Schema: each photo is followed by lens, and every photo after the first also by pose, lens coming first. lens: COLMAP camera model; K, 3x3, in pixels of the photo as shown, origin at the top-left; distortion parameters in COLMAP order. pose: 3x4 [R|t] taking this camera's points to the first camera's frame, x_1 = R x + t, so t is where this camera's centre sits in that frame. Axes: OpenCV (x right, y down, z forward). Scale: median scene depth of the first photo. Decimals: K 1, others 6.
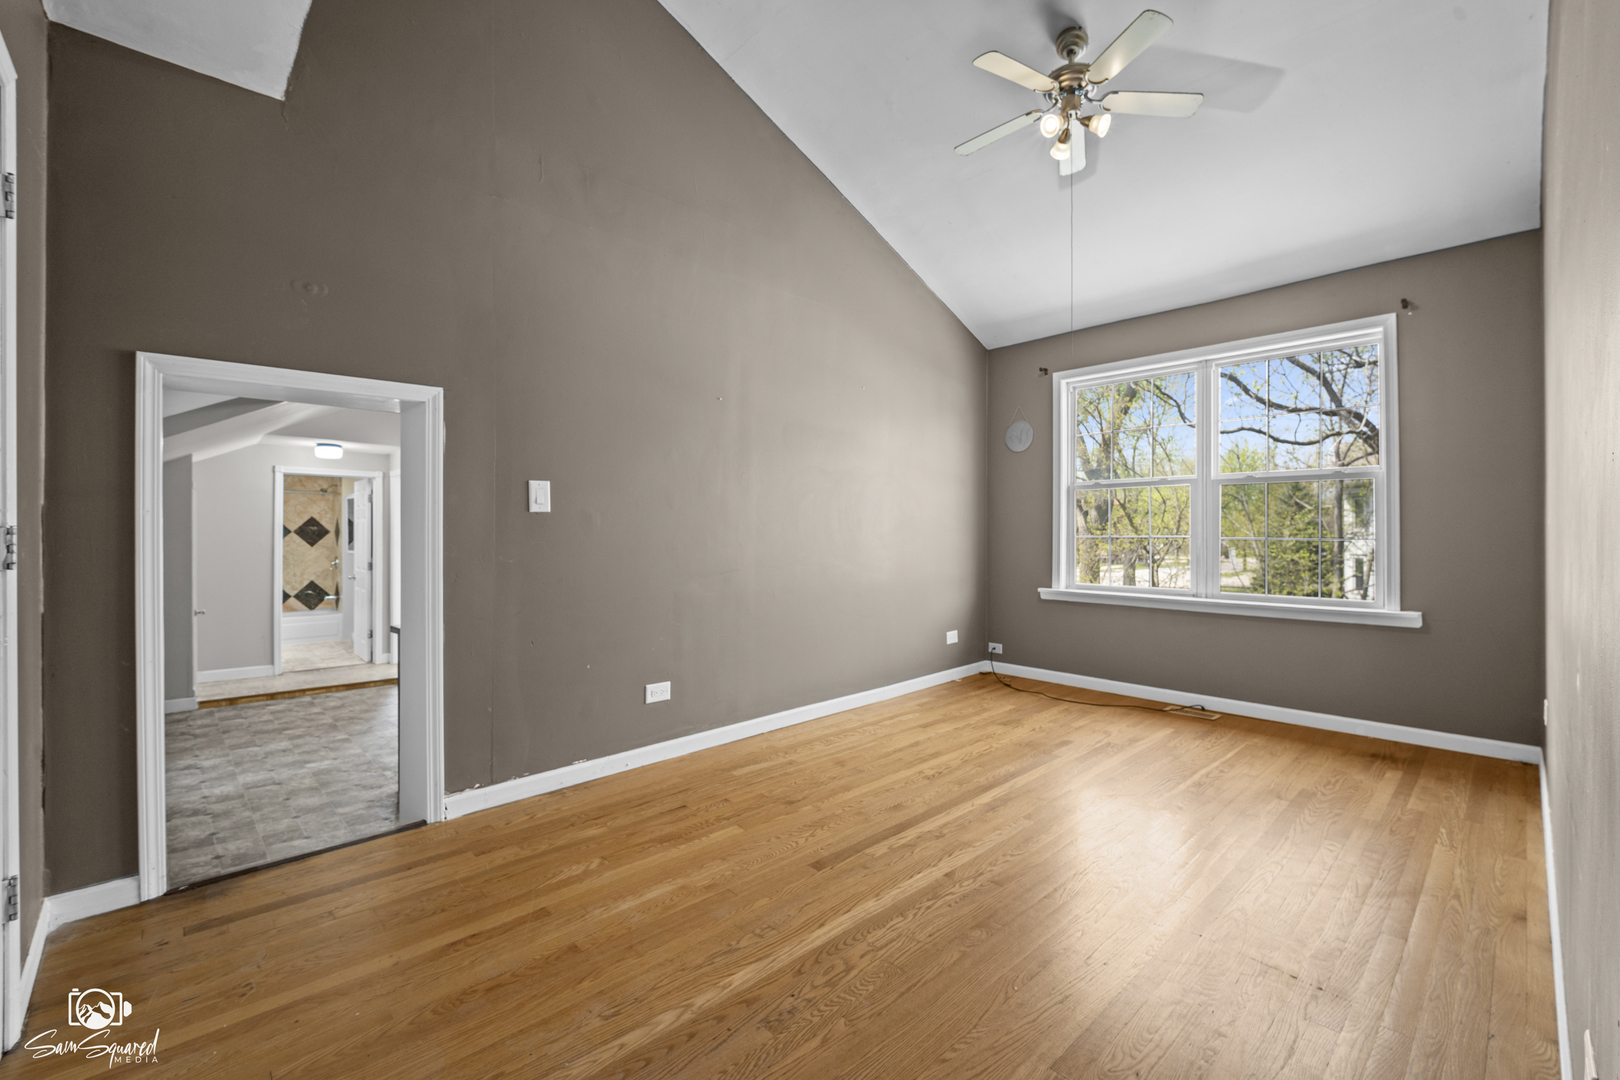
lens RADIAL K [[671.0, 0, 814.0], [0, 671.0, 531.1], [0, 0, 1]] dist [-0.012719, 0.002168]
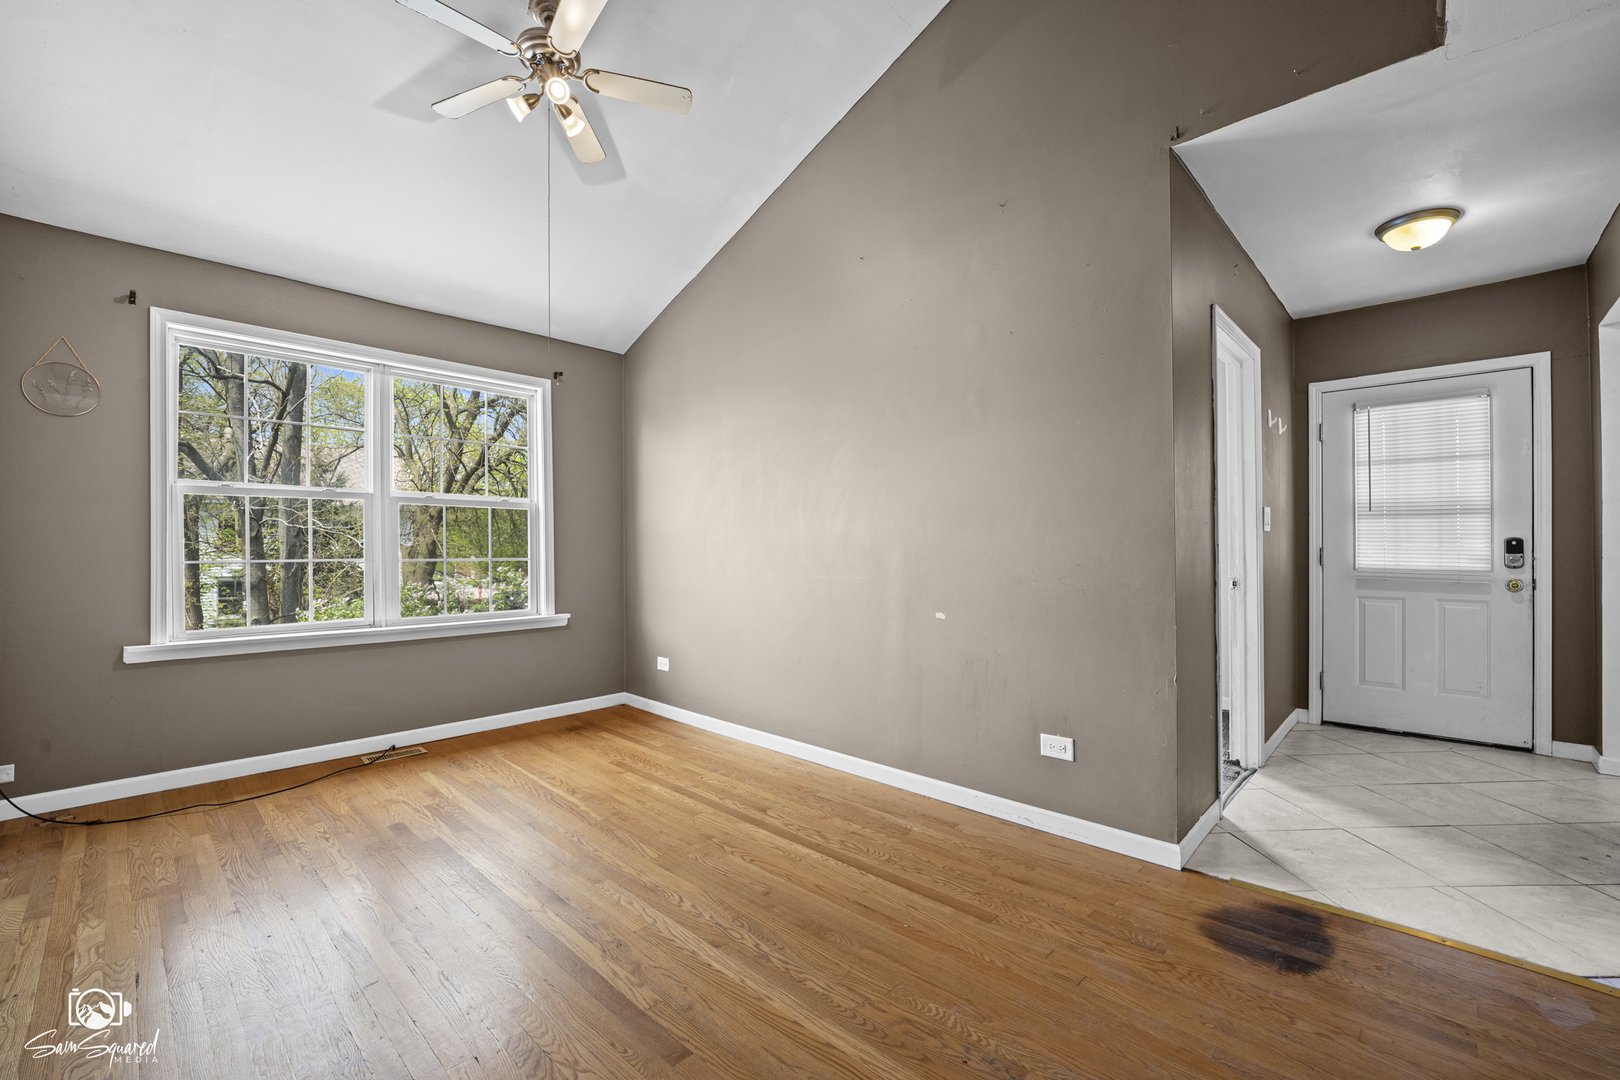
lens RADIAL K [[671.0, 0, 812.5], [0, 671.0, 548.3], [0, 0, 1]] dist [-0.012719, 0.002168]
pose [[-0.055609, 0.001142, 0.998452, -0.486732], [0.001943, 0.999998, -0.001035, -0.005024], [-0.998451, 0.001883, -0.055611, 0.655436]]
